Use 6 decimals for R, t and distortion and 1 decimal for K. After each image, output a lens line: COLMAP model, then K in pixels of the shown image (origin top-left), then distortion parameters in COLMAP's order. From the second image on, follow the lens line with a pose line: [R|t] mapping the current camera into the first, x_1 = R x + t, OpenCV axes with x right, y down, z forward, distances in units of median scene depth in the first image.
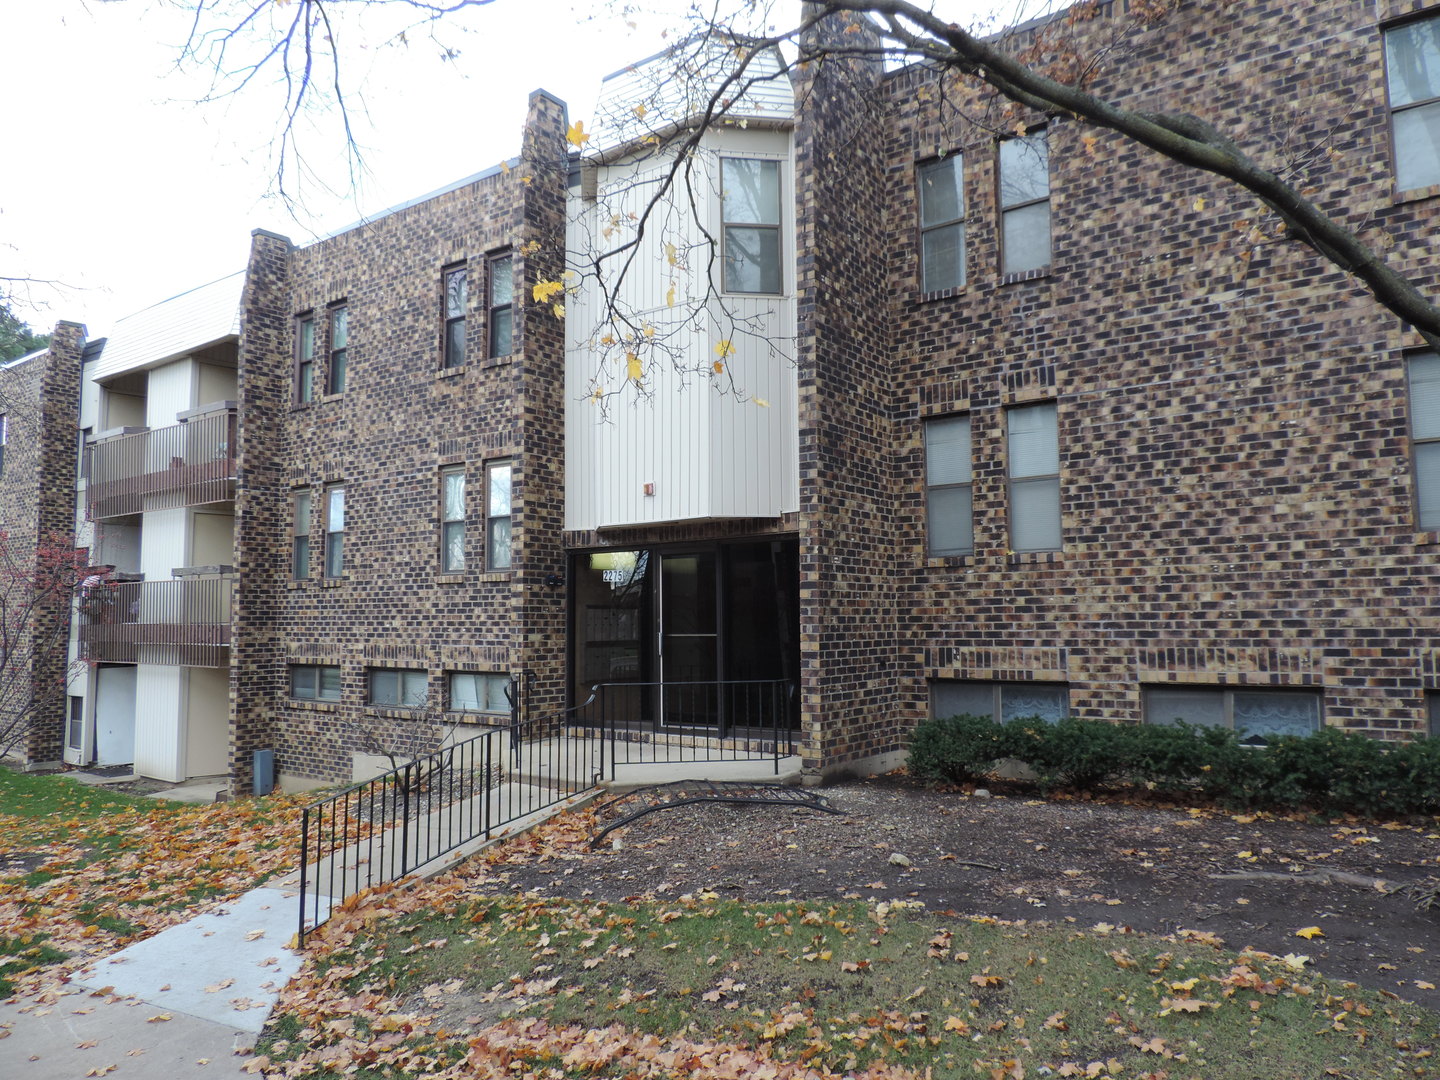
lens RADIAL K [[1045.9, 0, 720.0], [0, 1045.9, 540.0], [0, 0, 1]] dist [-0.008355, 0.000563]
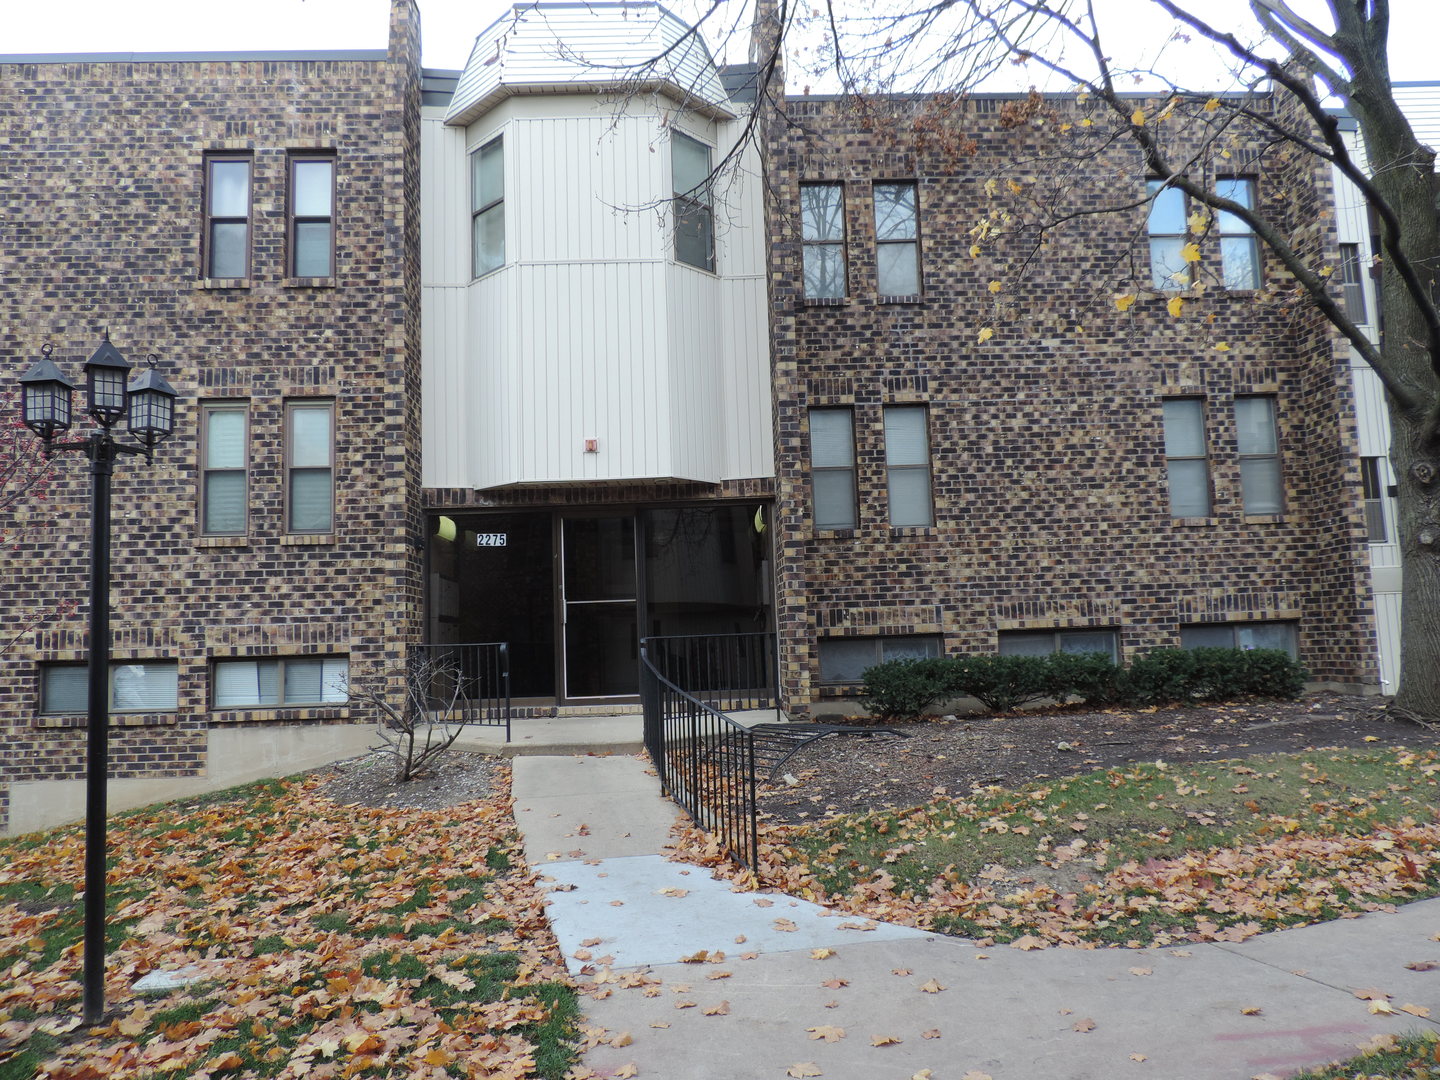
lens RADIAL K [[1045.9, 0, 720.0], [0, 1045.9, 540.0], [0, 0, 1]] dist [-0.008355, 0.000563]
pose [[0.776579, 0.046021, 0.628337, -0.618541], [-0.022859, 0.998730, -0.044897, 0.084112], [-0.629605, 0.020503, 0.776645, 0.199695]]
